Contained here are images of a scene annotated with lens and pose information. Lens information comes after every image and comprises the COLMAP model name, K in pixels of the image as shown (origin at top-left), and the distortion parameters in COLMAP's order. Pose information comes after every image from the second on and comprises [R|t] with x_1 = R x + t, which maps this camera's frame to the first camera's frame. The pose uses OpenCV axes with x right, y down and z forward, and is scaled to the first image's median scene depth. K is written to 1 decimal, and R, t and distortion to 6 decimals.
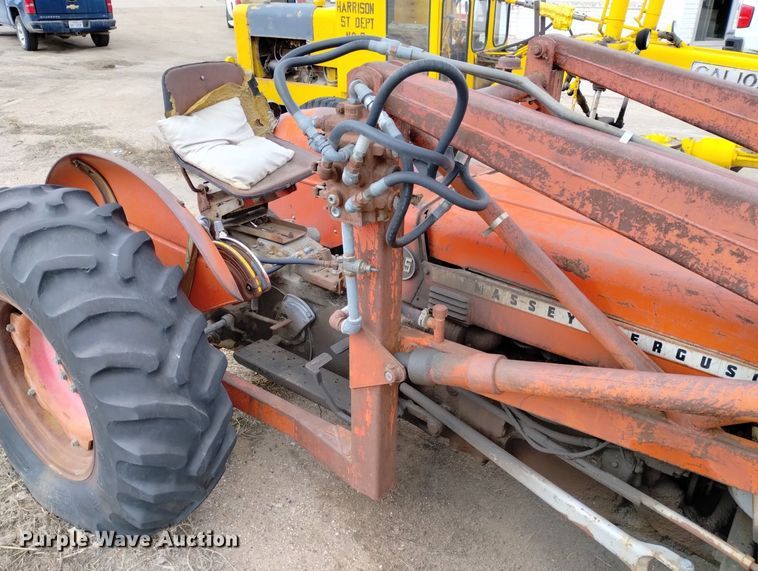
lens RADIAL K [[621.9, 0, 378.8], [0, 621.9, 290.1], [0, 0, 1]] dist [0.067847, -0.082542]
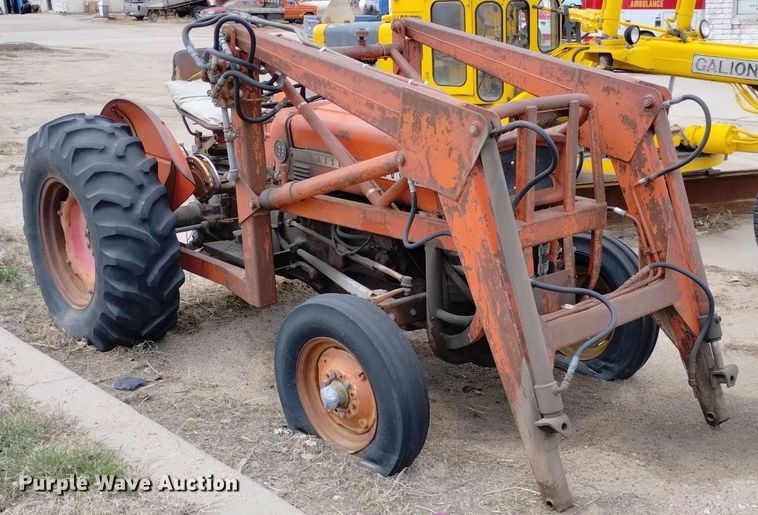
lens RADIAL K [[812.0, 0, 379.2], [0, 812.0, 233.8], [0, 0, 1]] dist [0.021722, 0.016961]
pose [[0.978423, 0.020419, -0.205601, 0.689104], [-0.057645, 0.982568, -0.176741, 0.497919], [0.198408, 0.184779, 0.962544, -0.875490]]
